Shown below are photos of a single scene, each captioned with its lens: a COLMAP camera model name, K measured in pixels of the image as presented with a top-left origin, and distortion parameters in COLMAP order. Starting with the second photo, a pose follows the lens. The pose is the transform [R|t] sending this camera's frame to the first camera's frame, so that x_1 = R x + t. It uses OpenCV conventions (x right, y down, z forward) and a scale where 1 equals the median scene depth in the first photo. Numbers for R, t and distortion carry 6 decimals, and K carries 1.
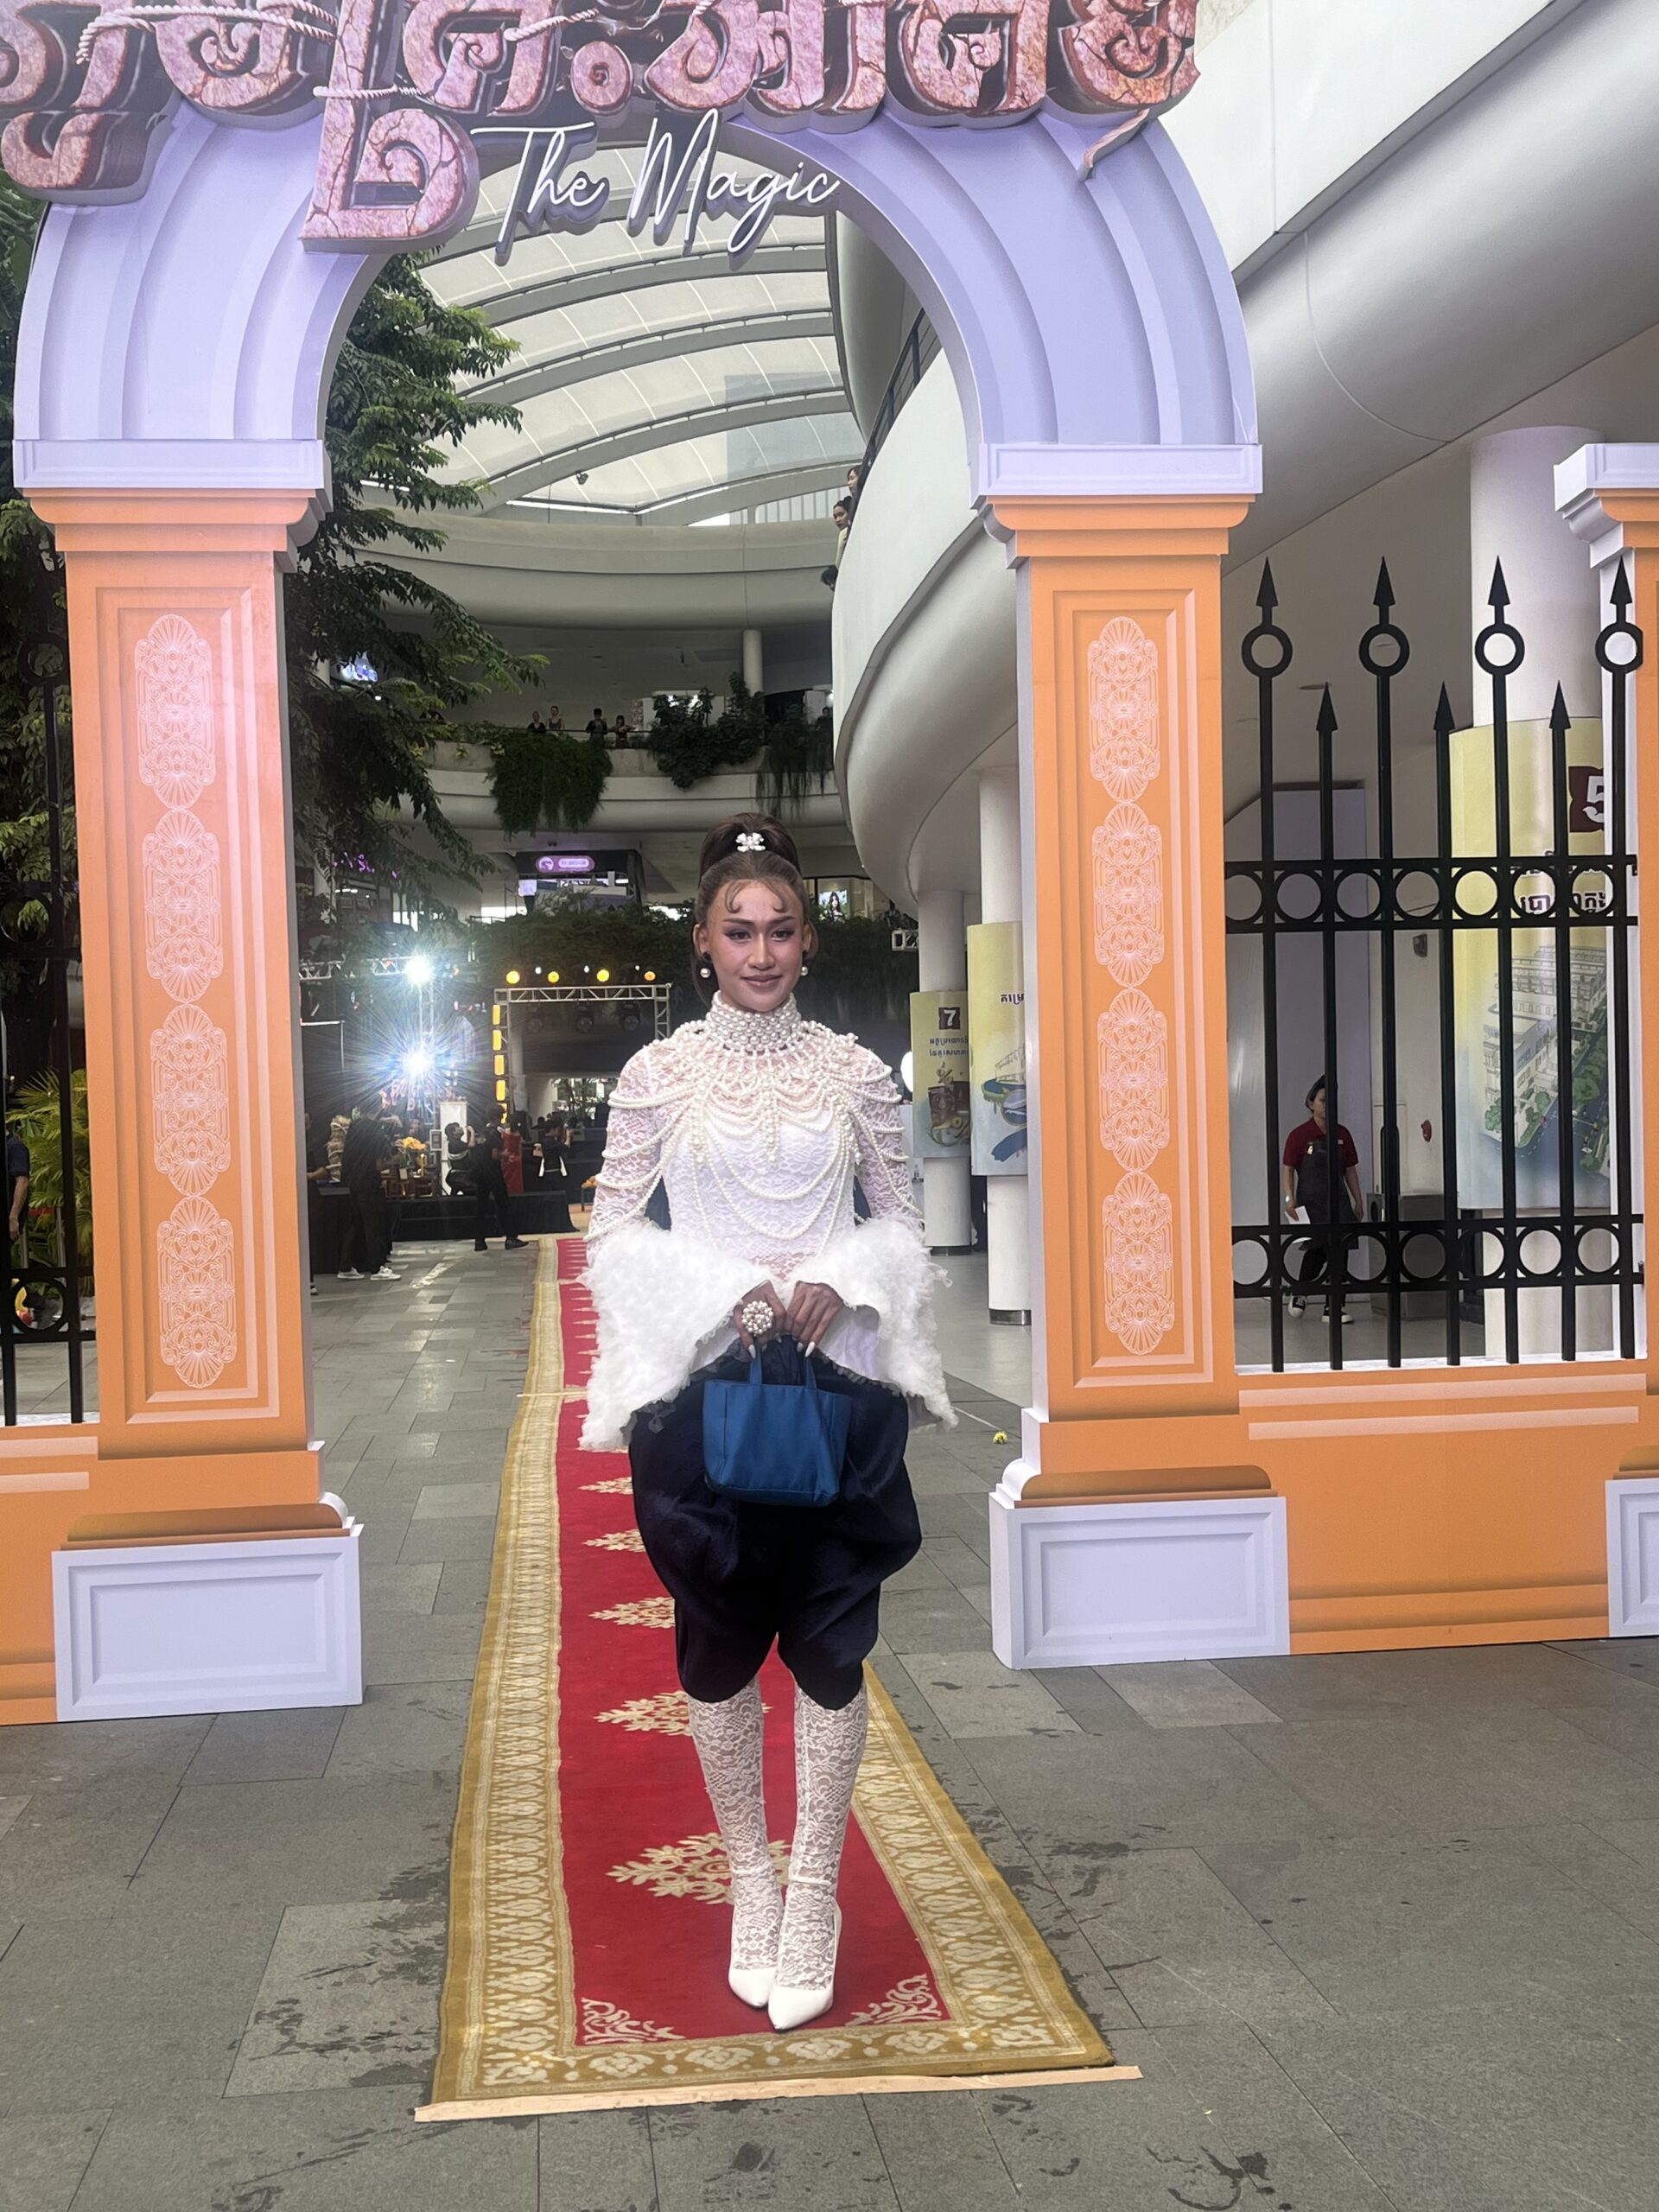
lens RADIAL K [[2606.3, 0, 877.4], [0, 2606.3, 1111.3], [0, 0, 1]] dist [0.061619, -0.095381]
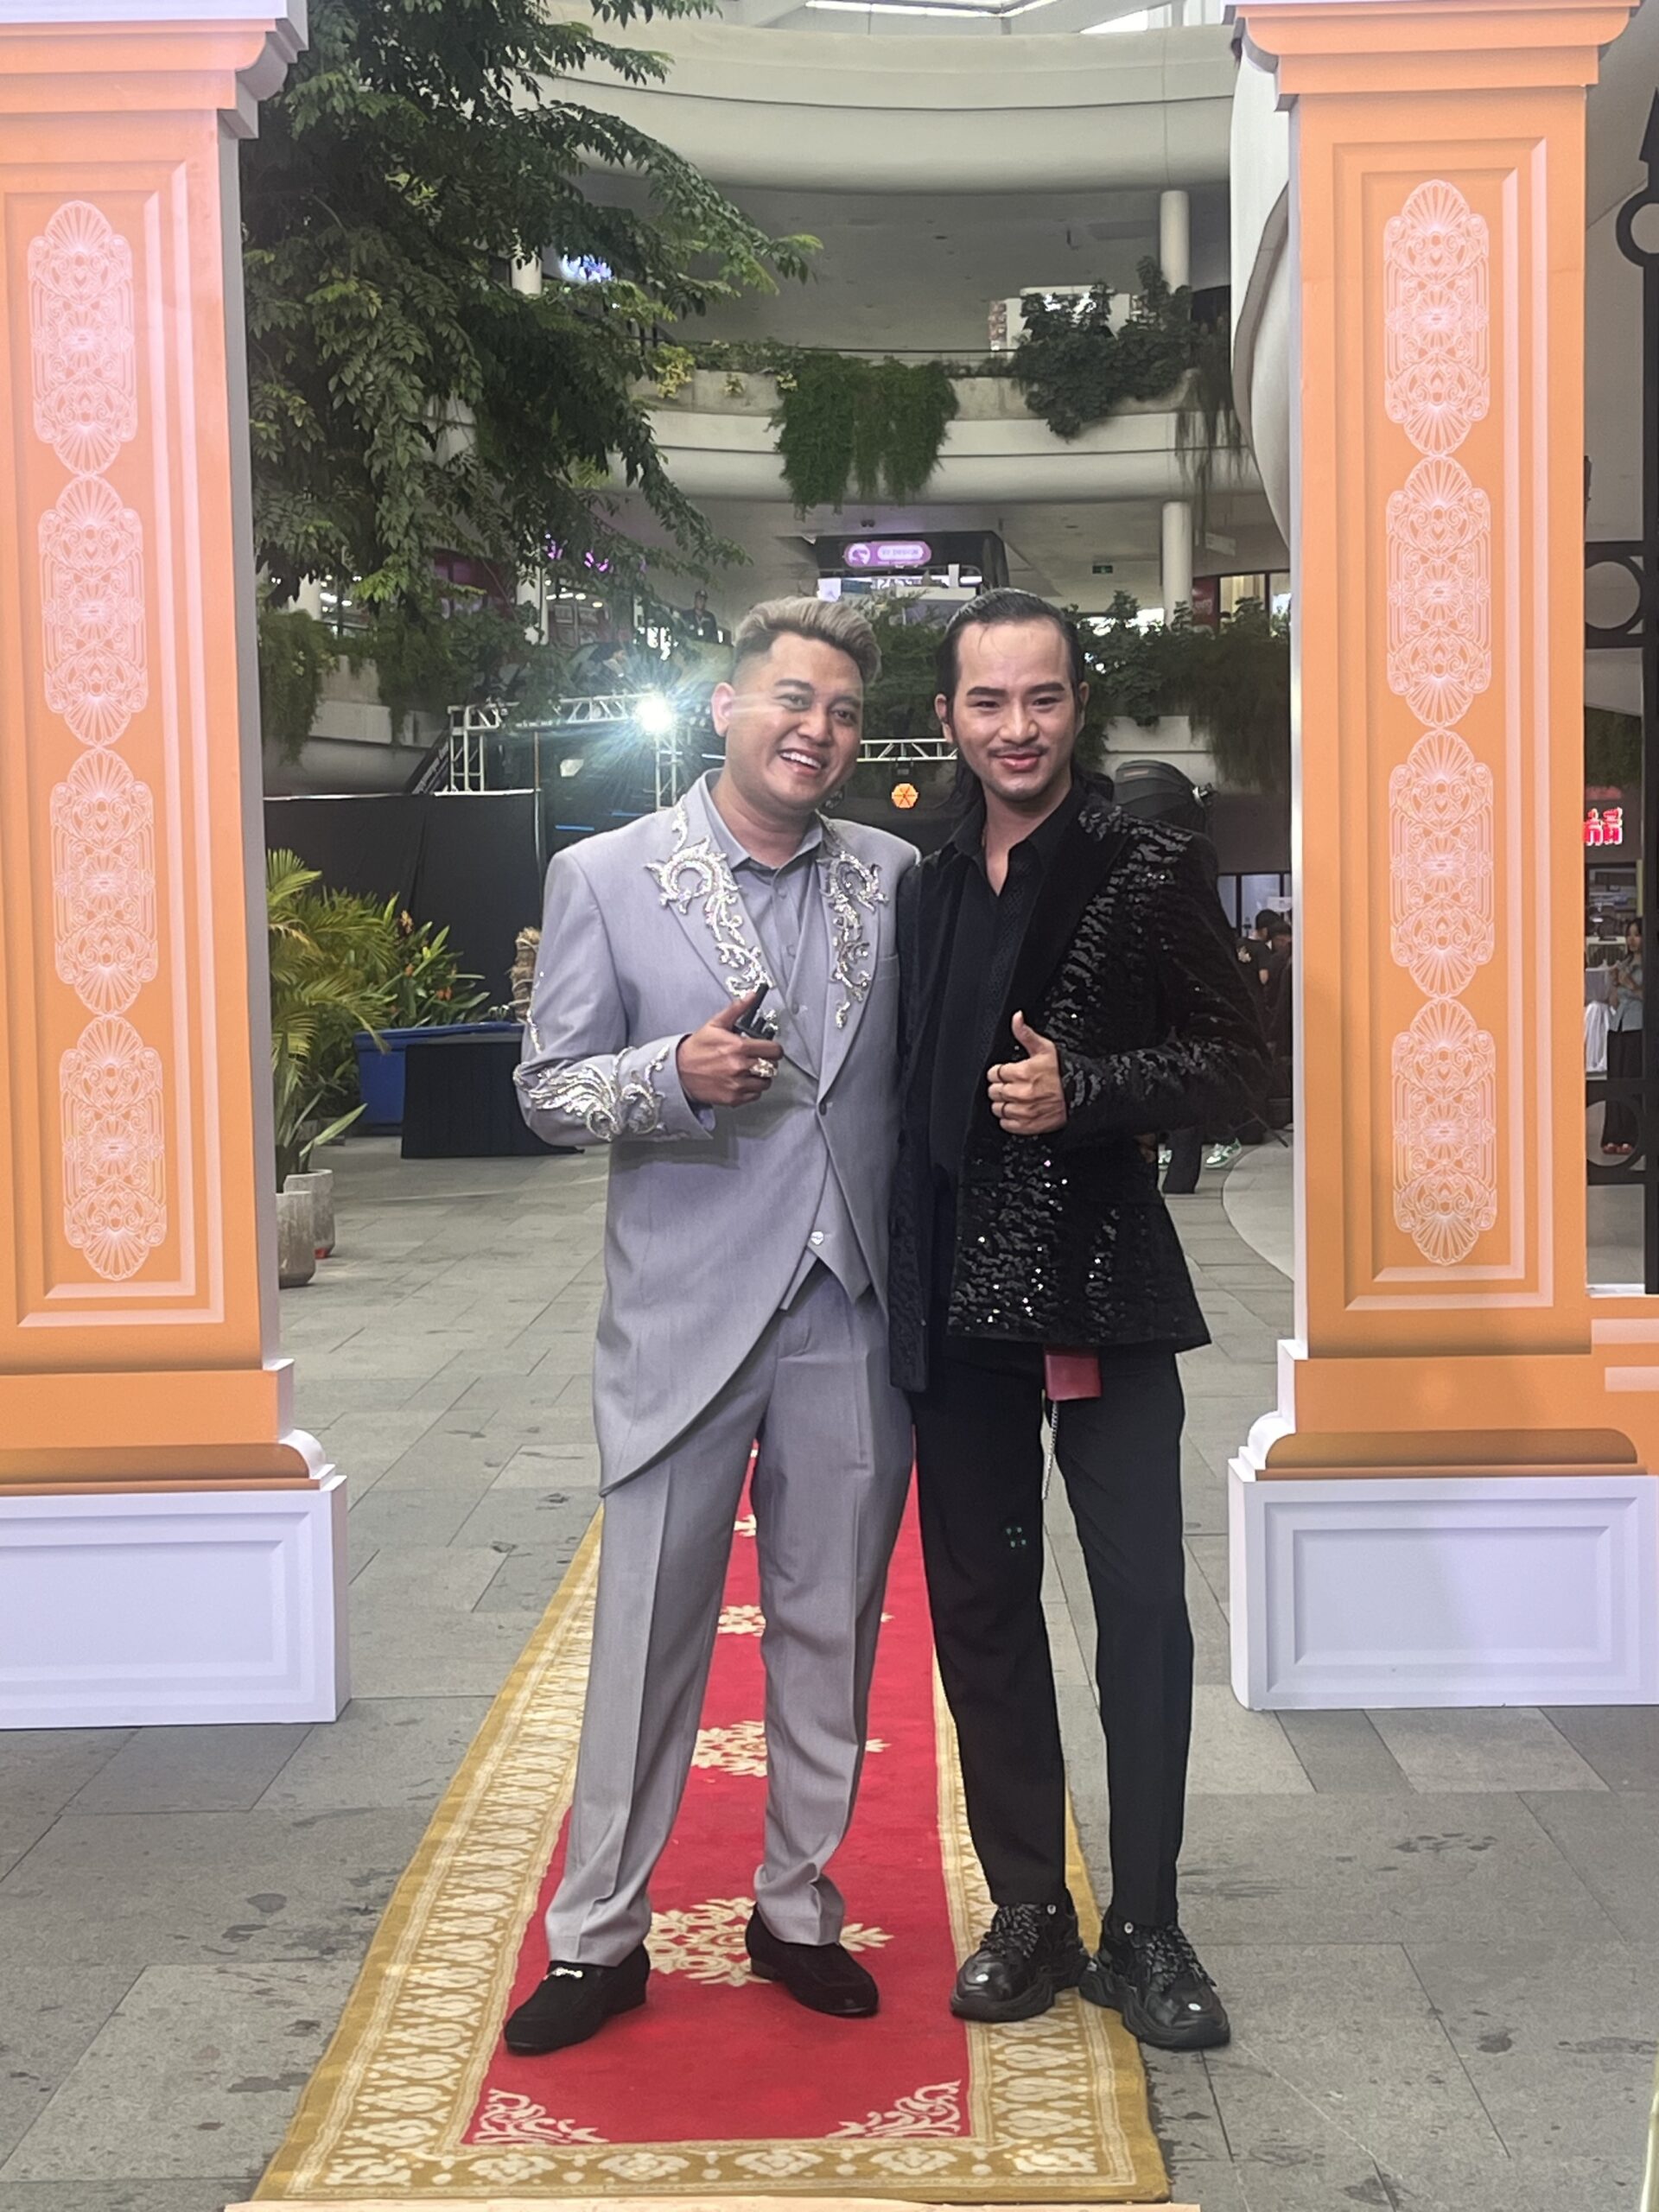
lens RADIAL K [[3915.0, 0, 829.5], [0, 3915.0, 1106.0], [0, 0, 1]] dist [0.220960, -1.103287]
pose [[0.990874, 0.015045, -0.133952, 0.081317], [-0.008975, 0.998910, 0.045802, 0.005701], [0.134495, -0.044182, 0.989929, -0.051221]]
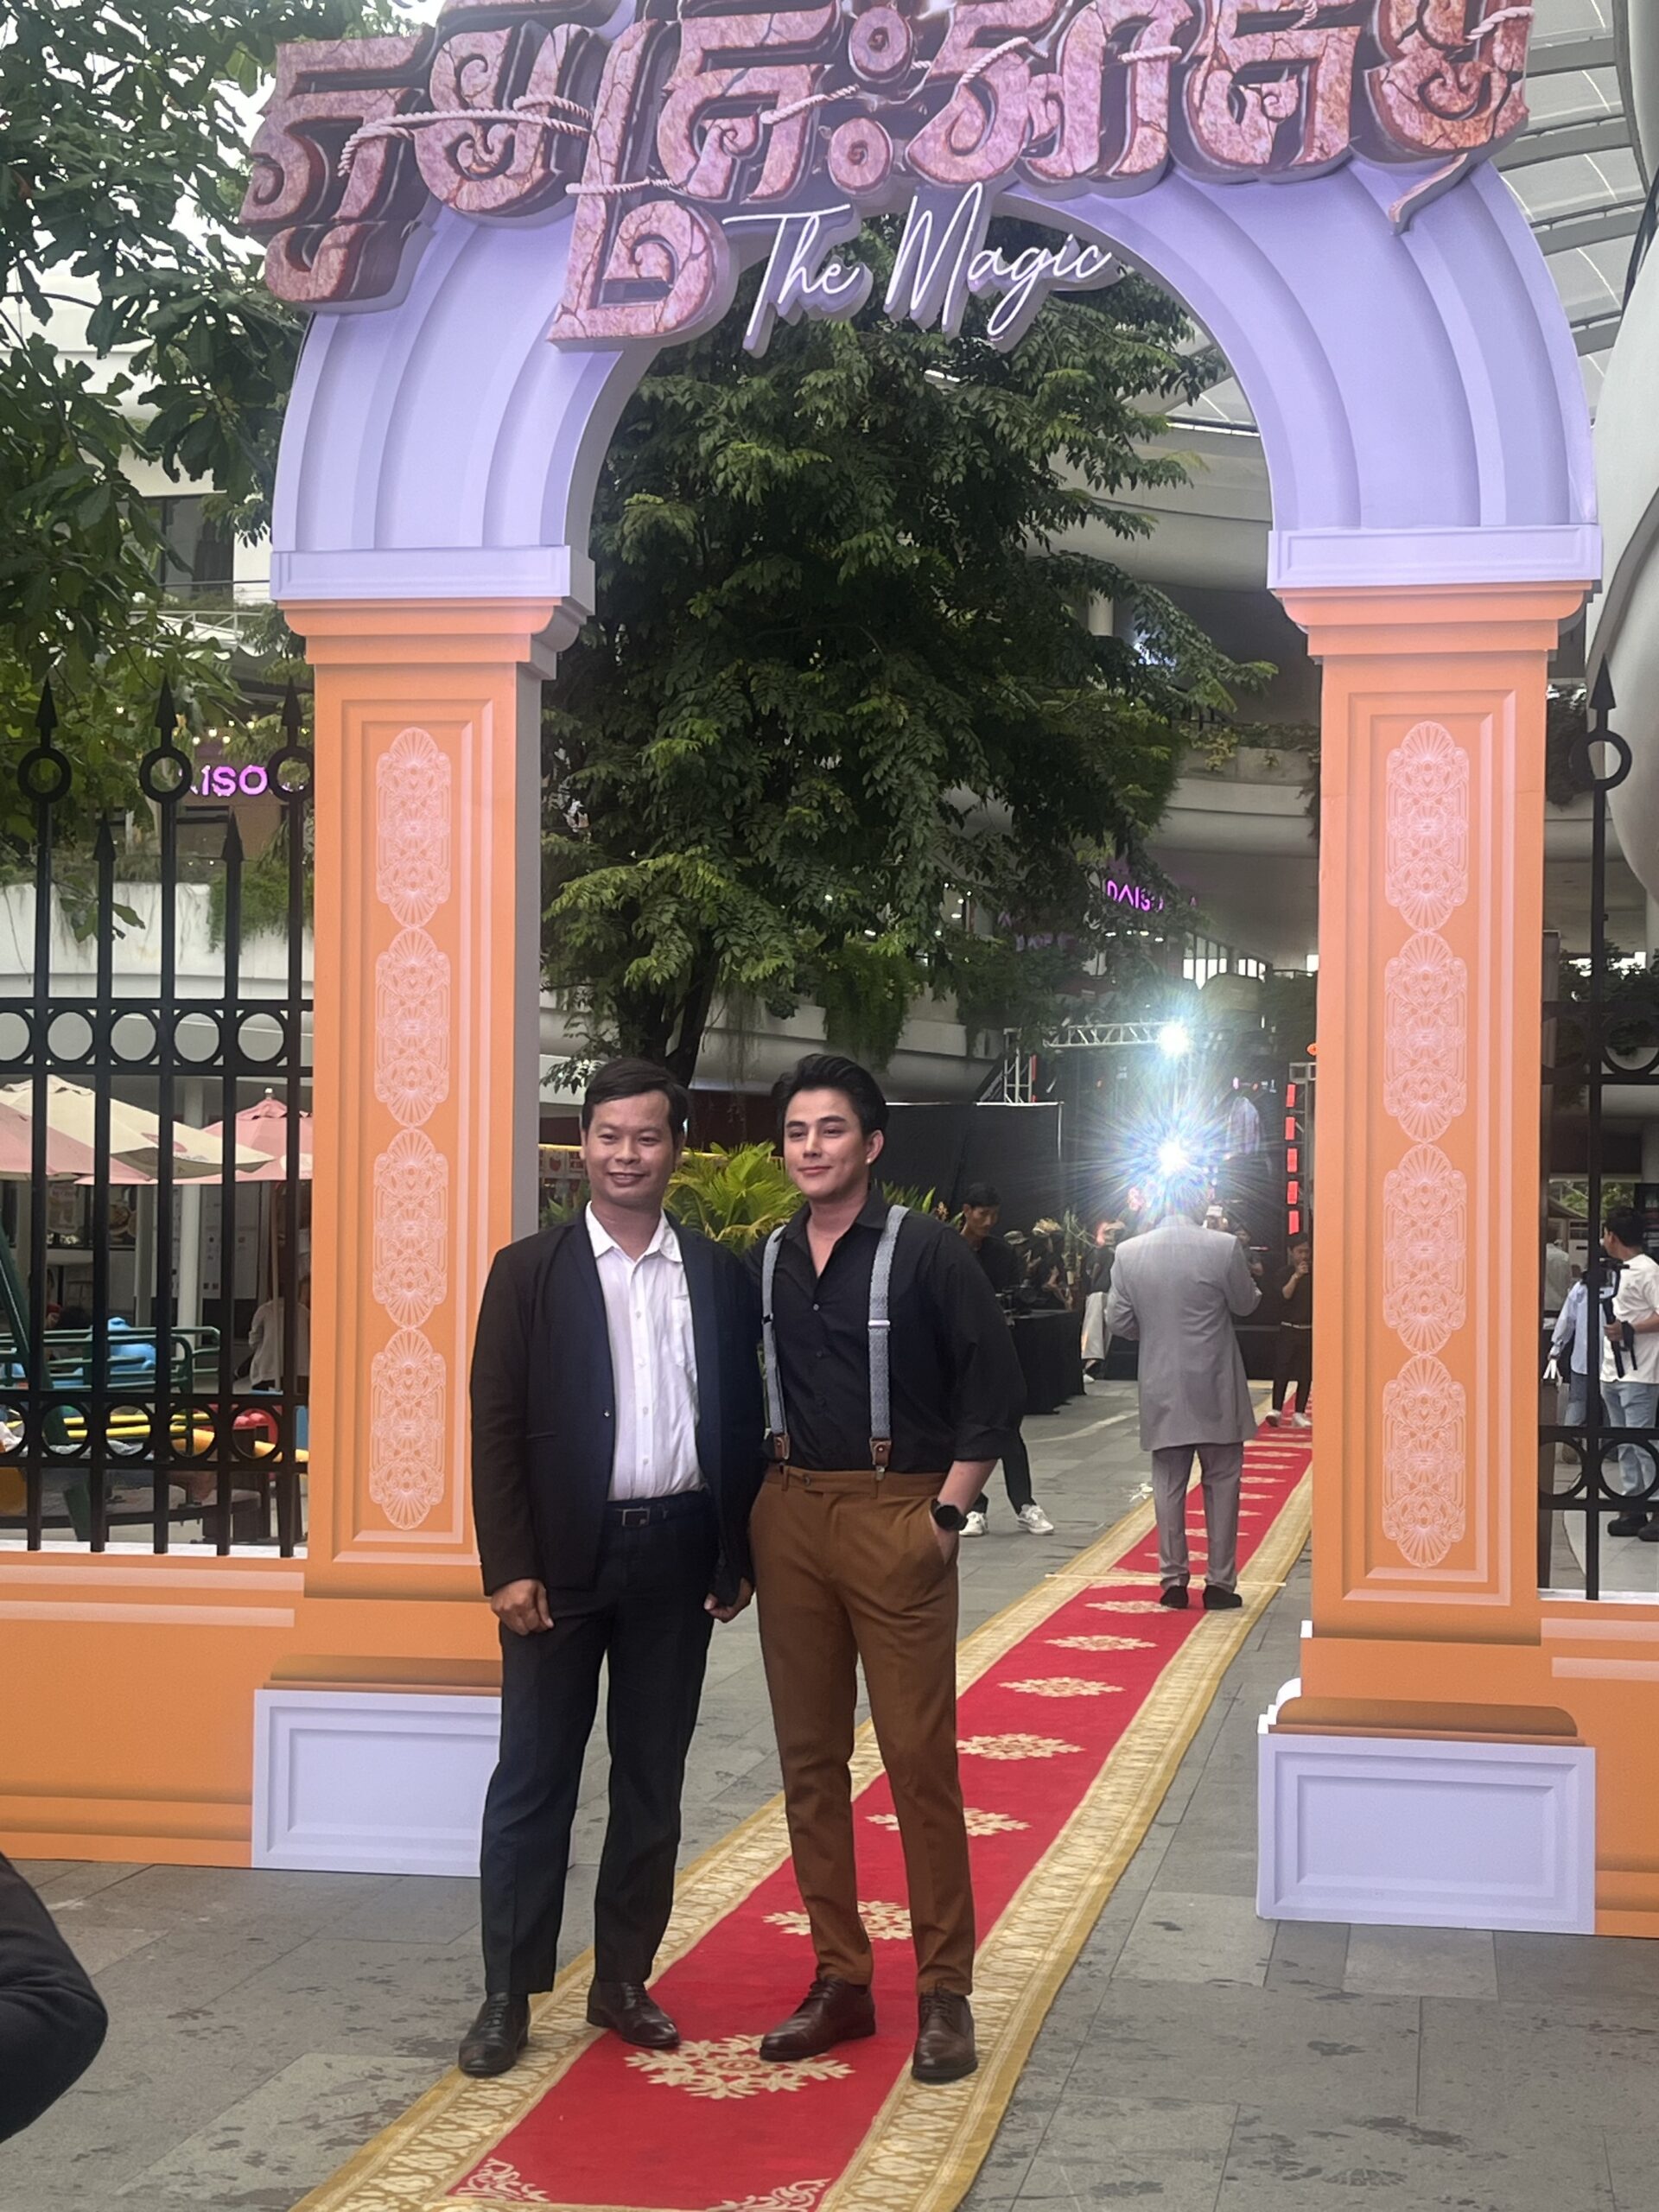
lens RADIAL K [[3351.8, 0, 835.0], [0, 3351.8, 1087.8], [0, 0, 1]] dist [0.146221, -0.521906]
pose [[0.957658, 0.029811, -0.286361, 0.238468], [-0.040759, 0.998645, -0.032344, -0.022225], [0.285009, 0.042646, 0.957576, -0.140947]]
